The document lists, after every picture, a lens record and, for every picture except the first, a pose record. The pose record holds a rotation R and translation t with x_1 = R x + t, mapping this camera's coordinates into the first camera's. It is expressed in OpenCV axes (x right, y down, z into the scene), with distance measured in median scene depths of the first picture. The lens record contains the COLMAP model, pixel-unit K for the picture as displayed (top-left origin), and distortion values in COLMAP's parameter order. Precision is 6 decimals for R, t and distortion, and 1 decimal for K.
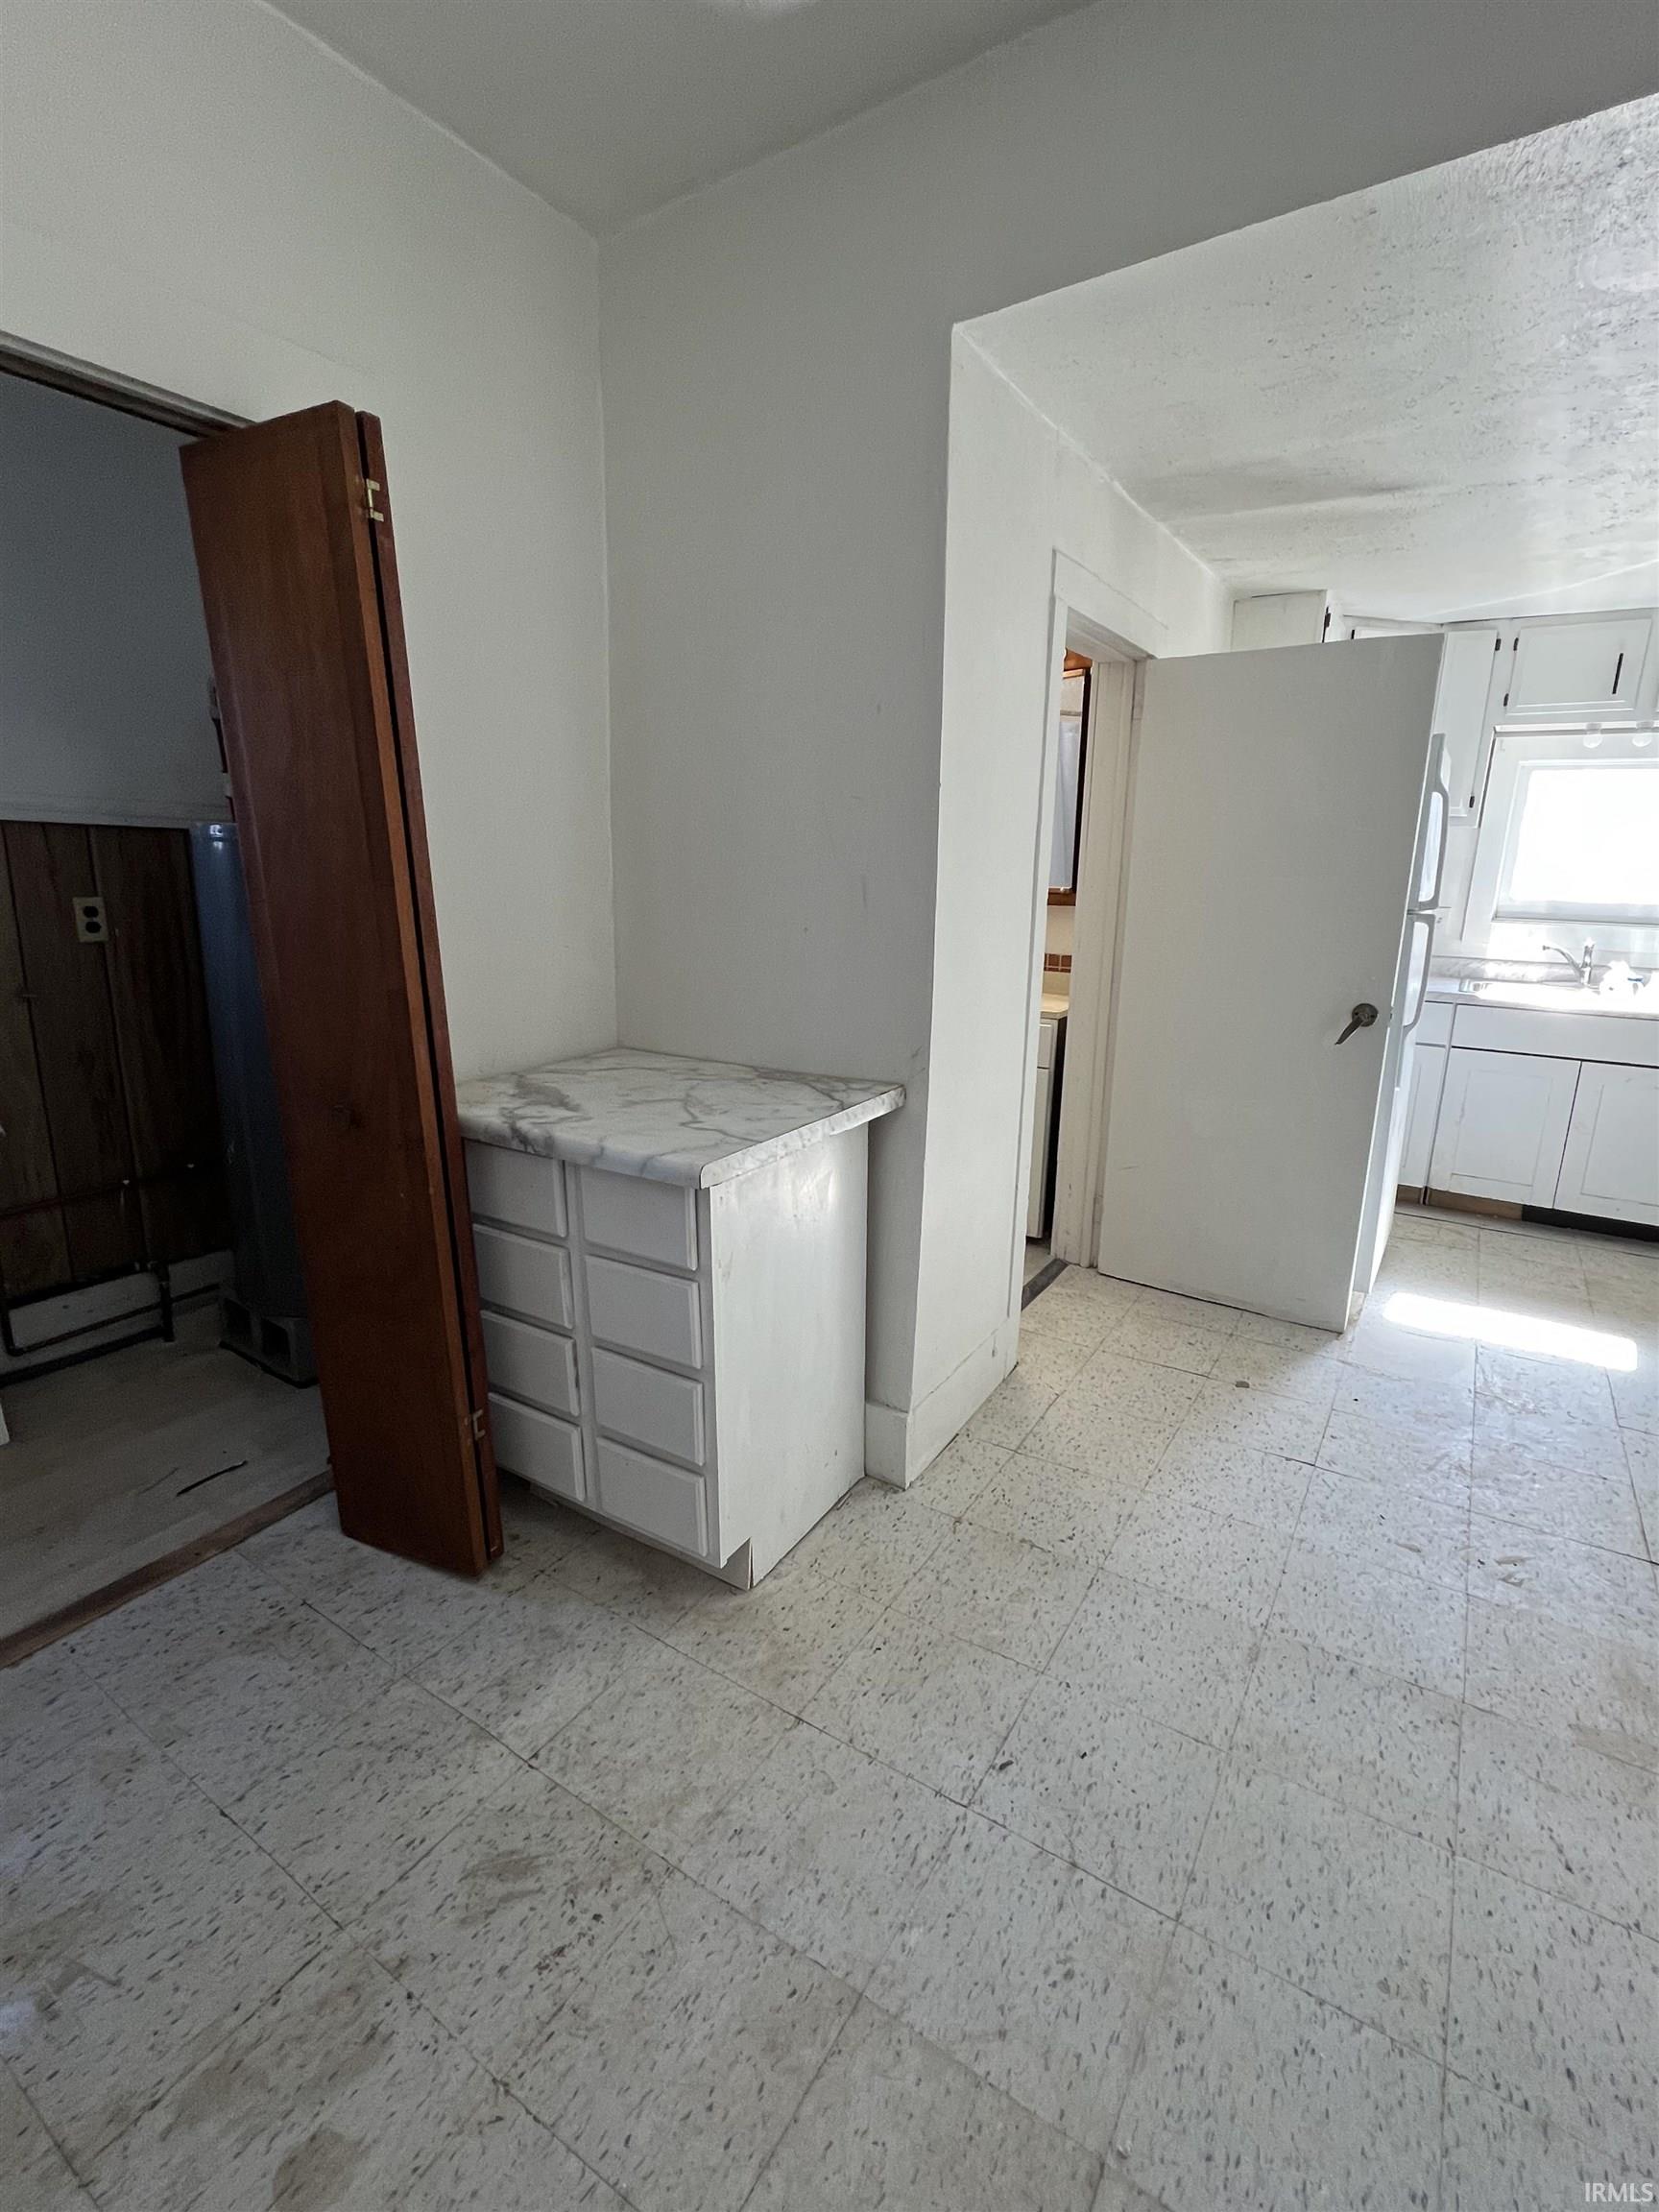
lens RADIAL K [[1006.3, 0, 824.7], [0, 1006.3, 1101.9], [0, 0, 1]] dist [-0.001938, 0.000491]
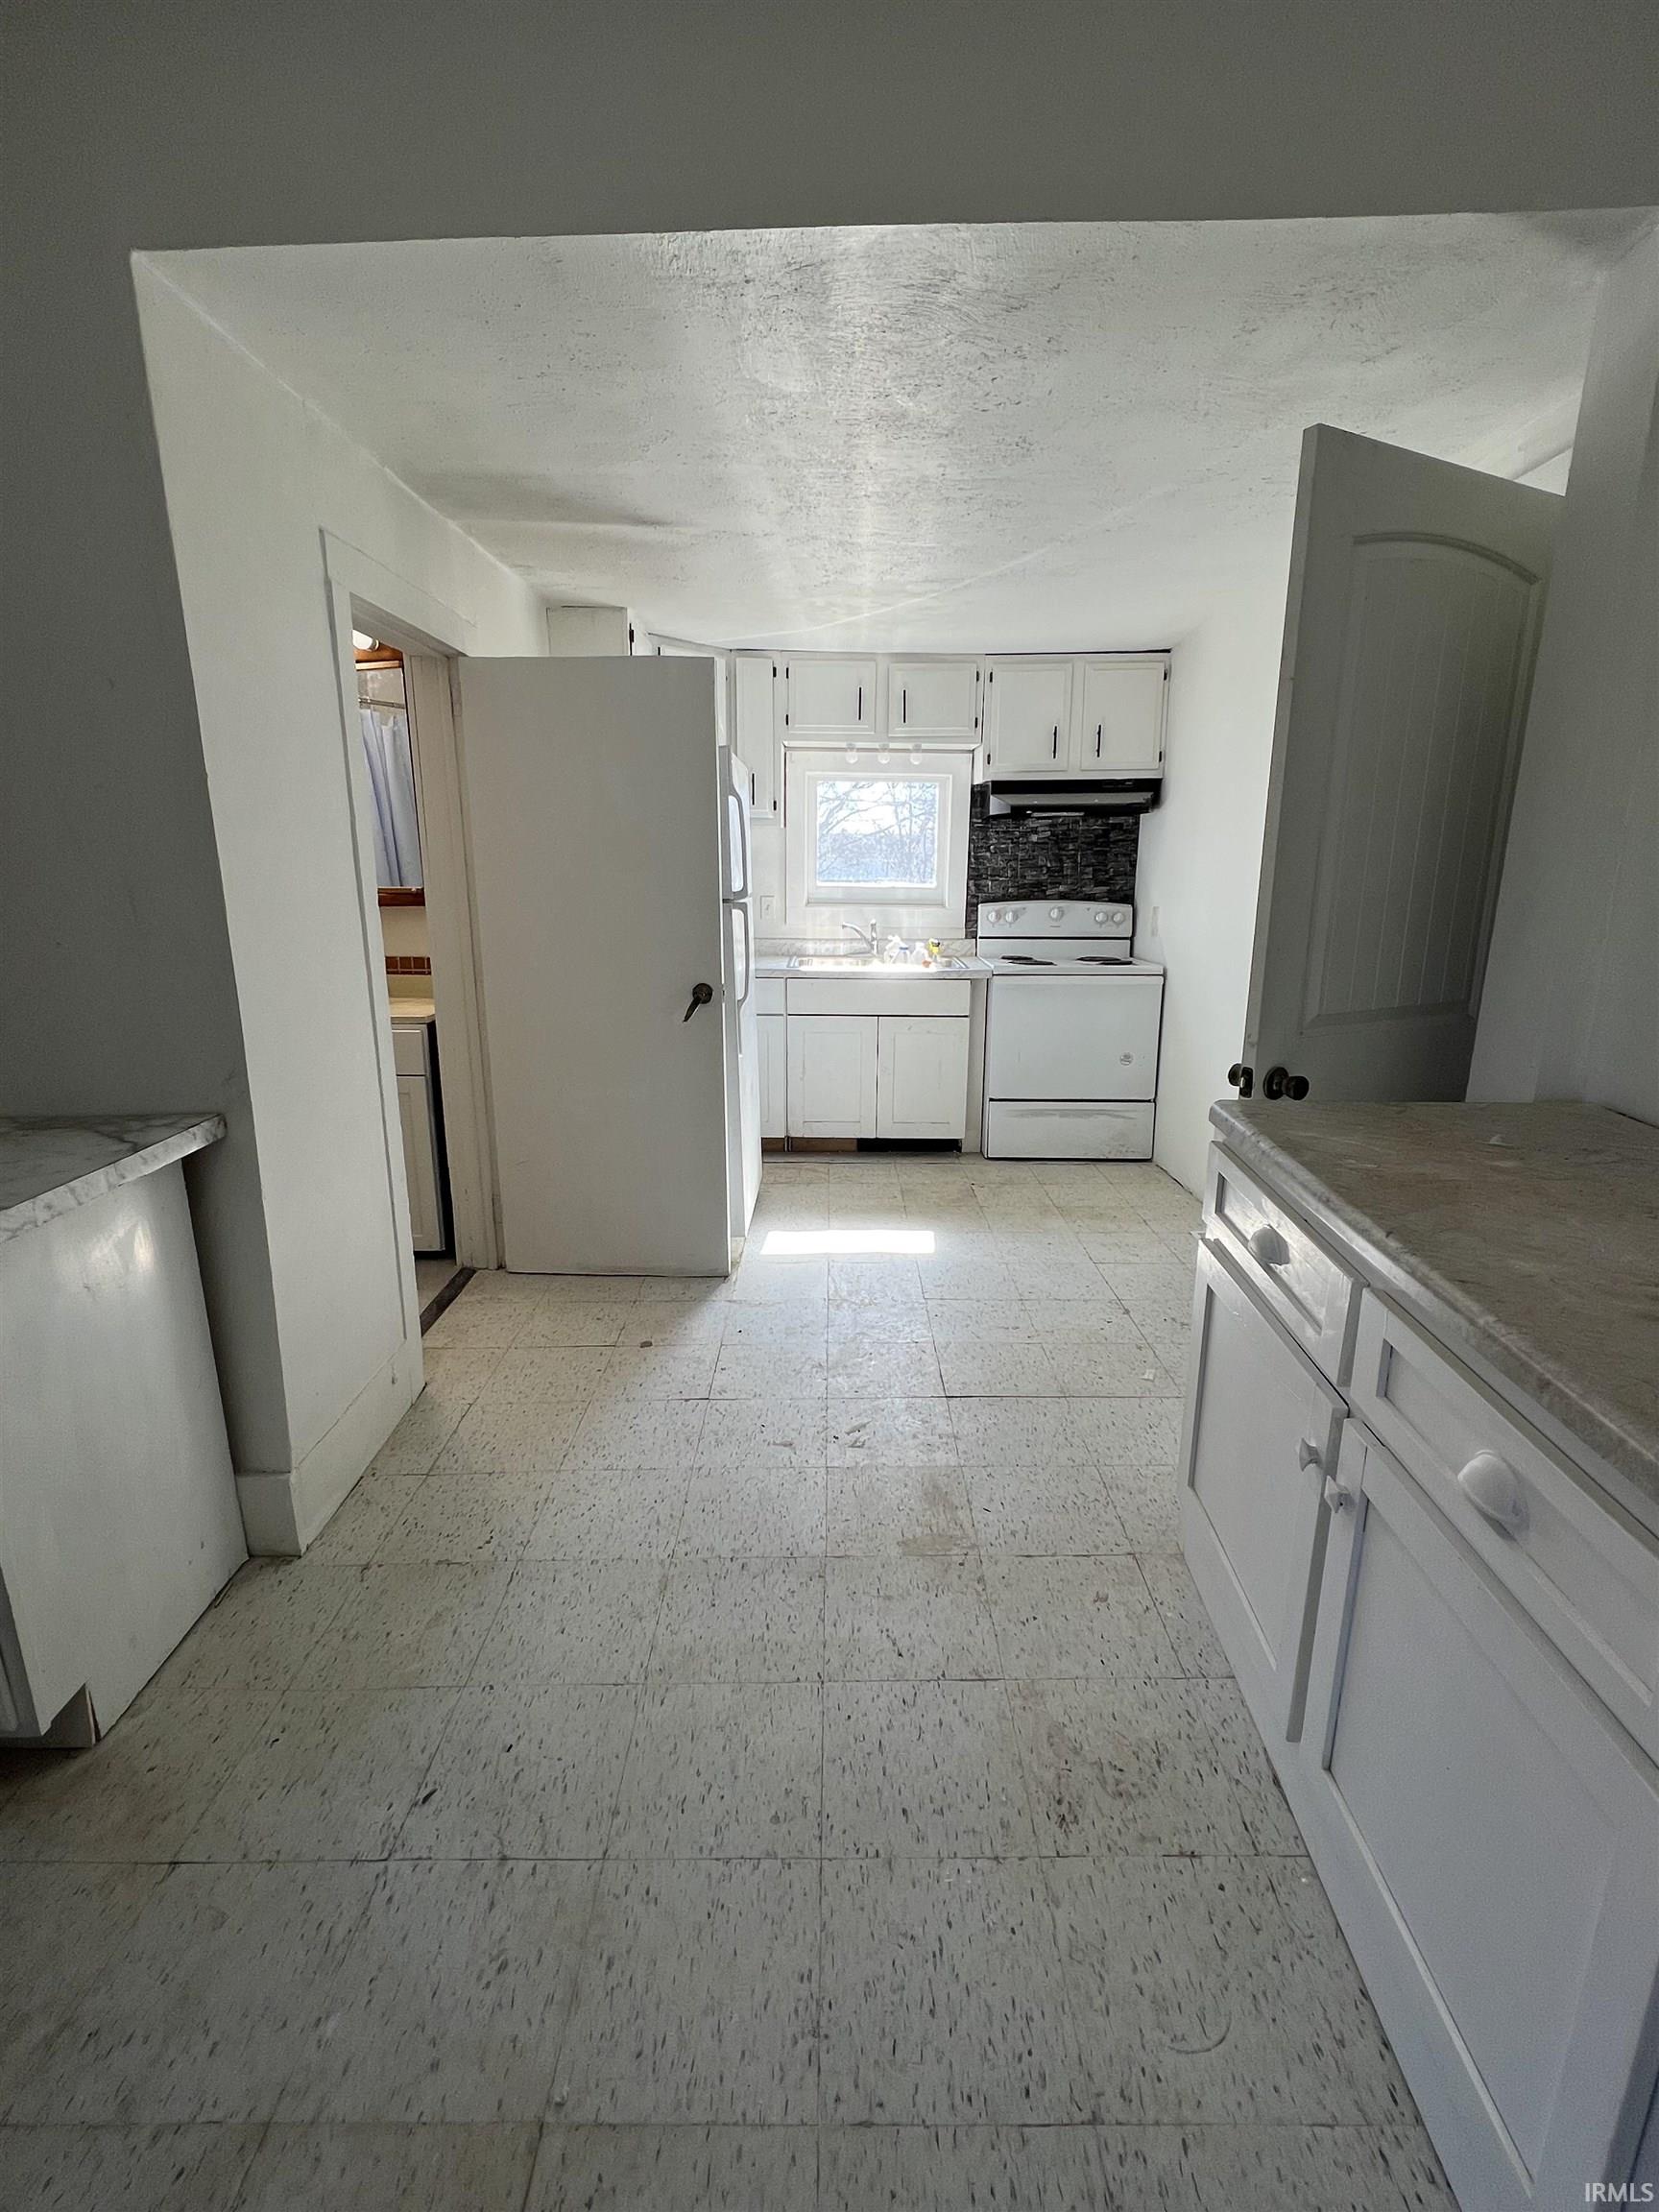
lens RADIAL K [[1006.3, 0, 825.3], [0, 1006.3, 1103.7], [0, 0, 1]] dist [-0.001938, 0.000491]
pose [[0.842366, -0.137211, 0.521145, 0.069844], [0.135894, 0.989876, 0.040968, 0.011060], [-0.521490, 0.036310, 0.852485, -0.035168]]
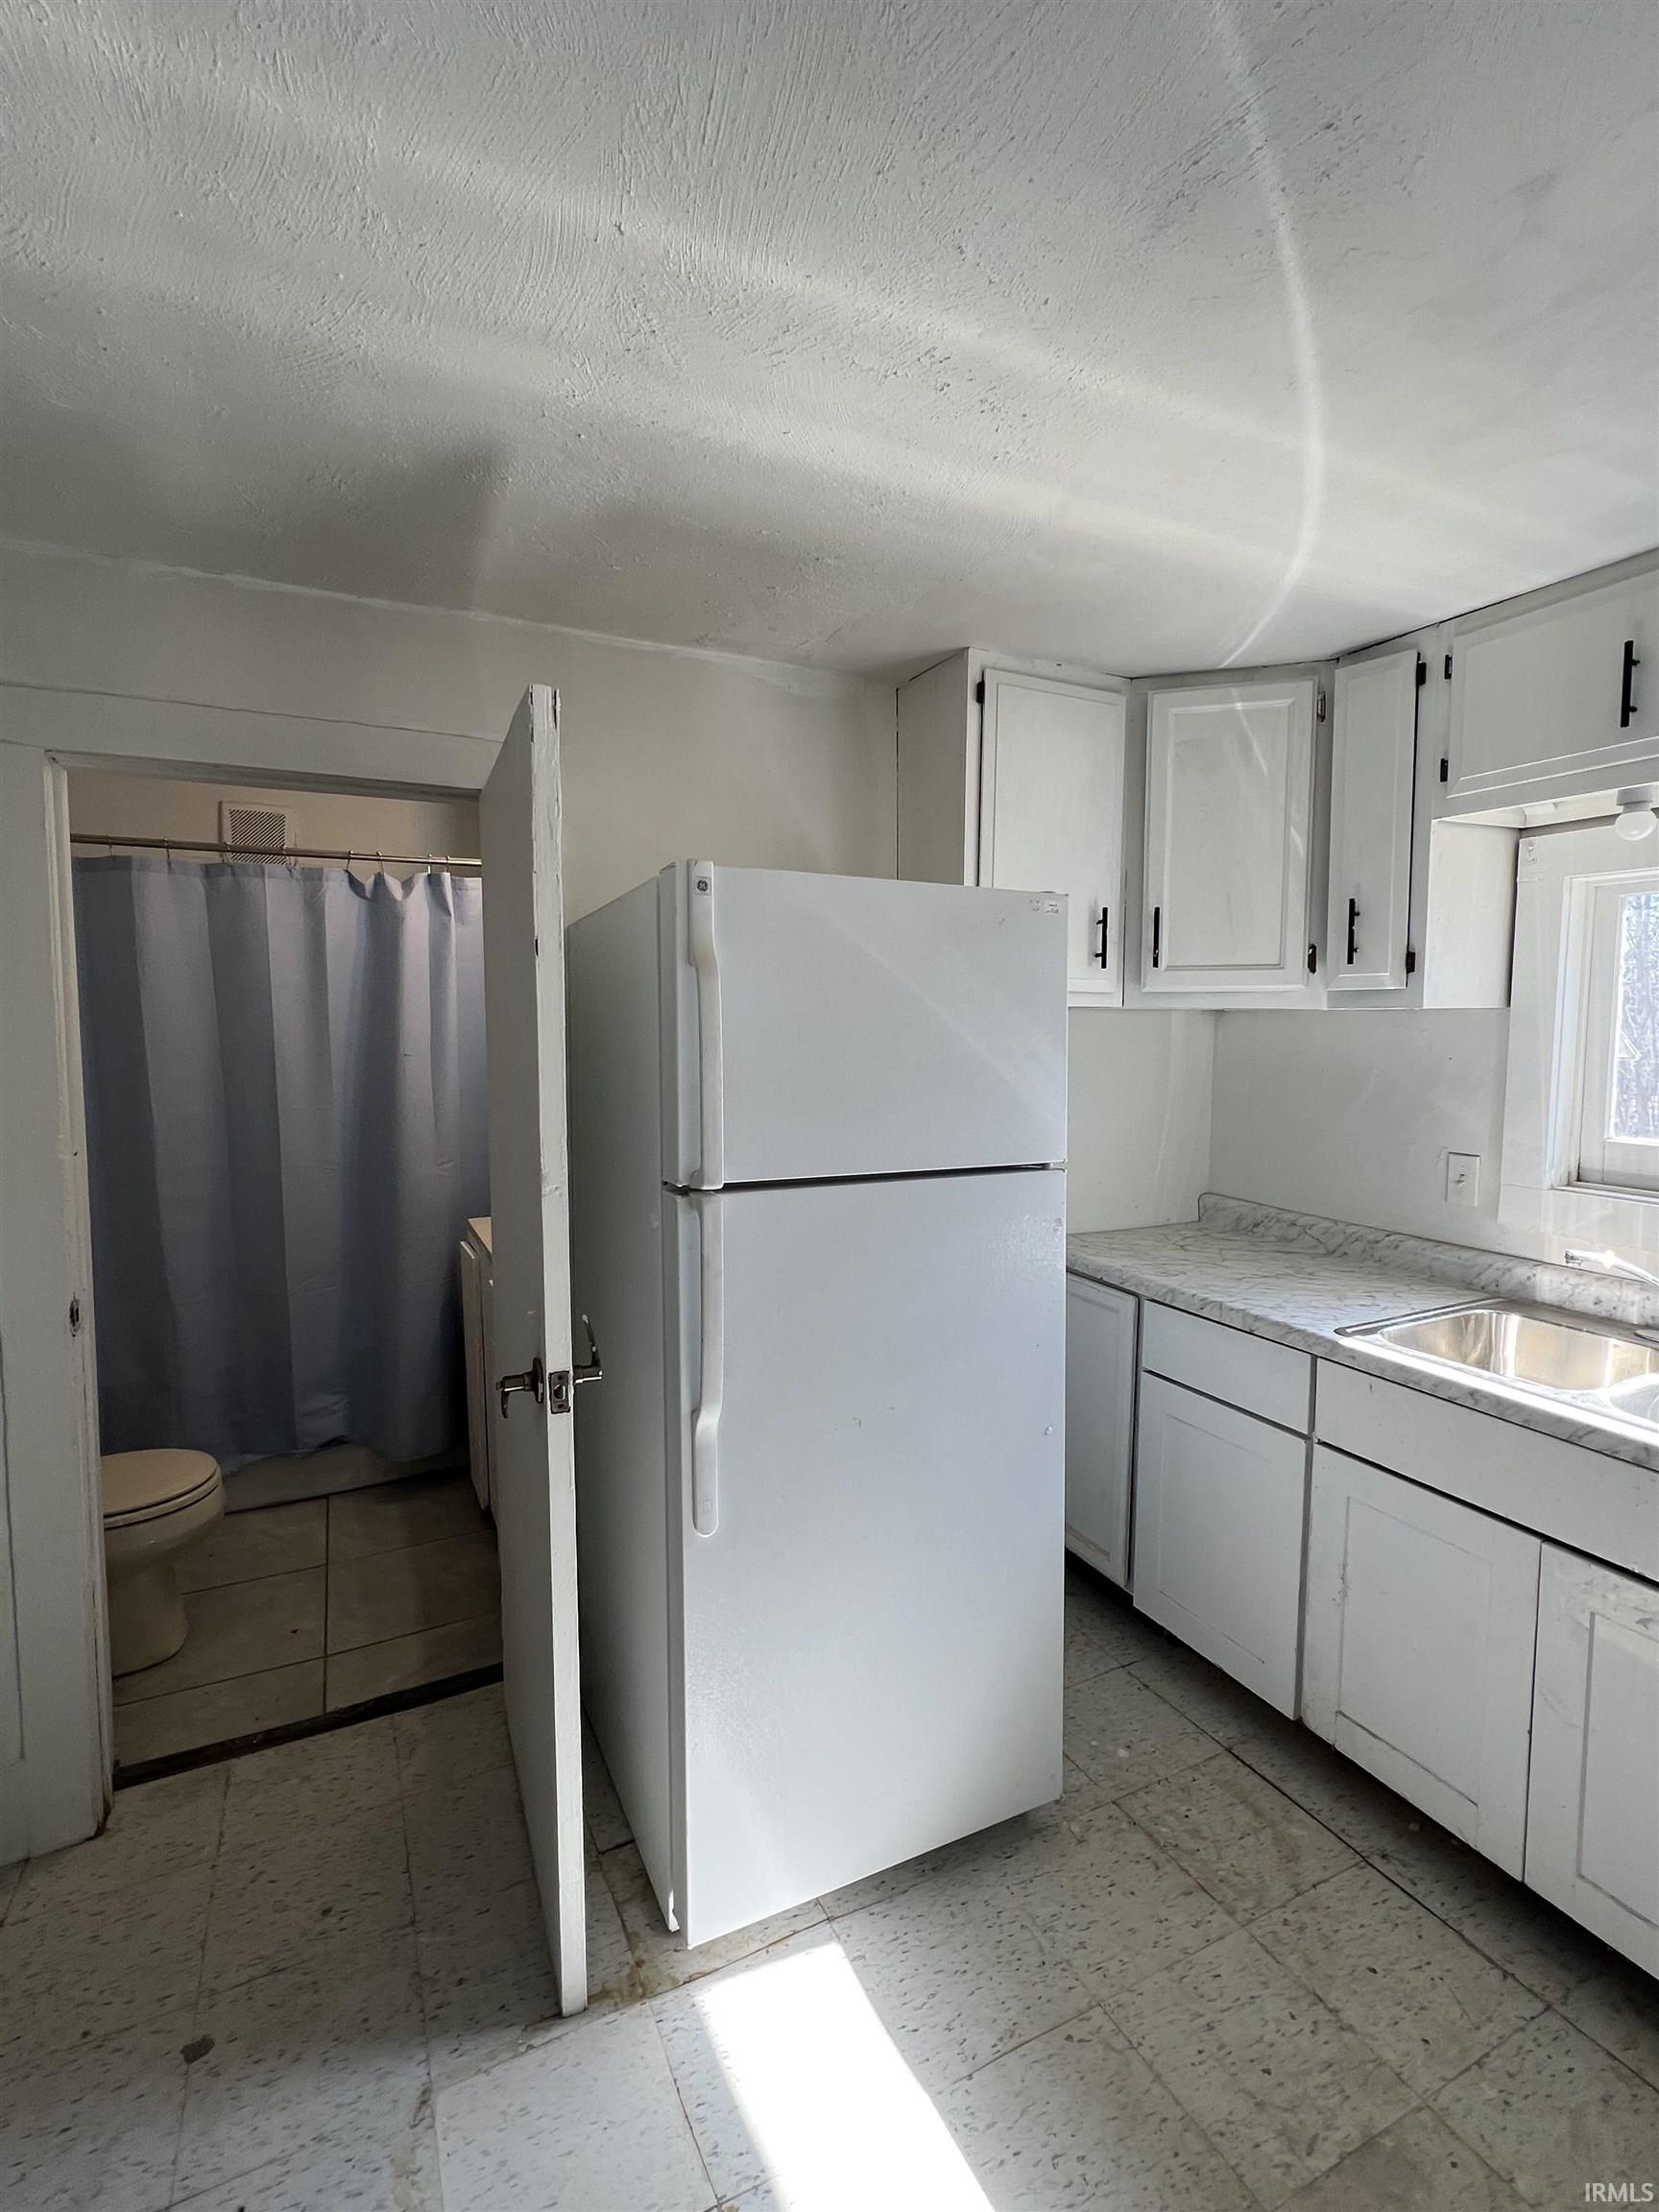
lens RADIAL K [[1006.3, 0, 827.7], [0, 1006.3, 1095.8], [0, 0, 1]] dist [-0.001938, 0.000491]
pose [[0.861876, 0.026204, -0.506441, 1.309577], [-0.111891, 0.983878, -0.139514, -0.248957], [0.494620, 0.176910, 0.850913, 0.843422]]
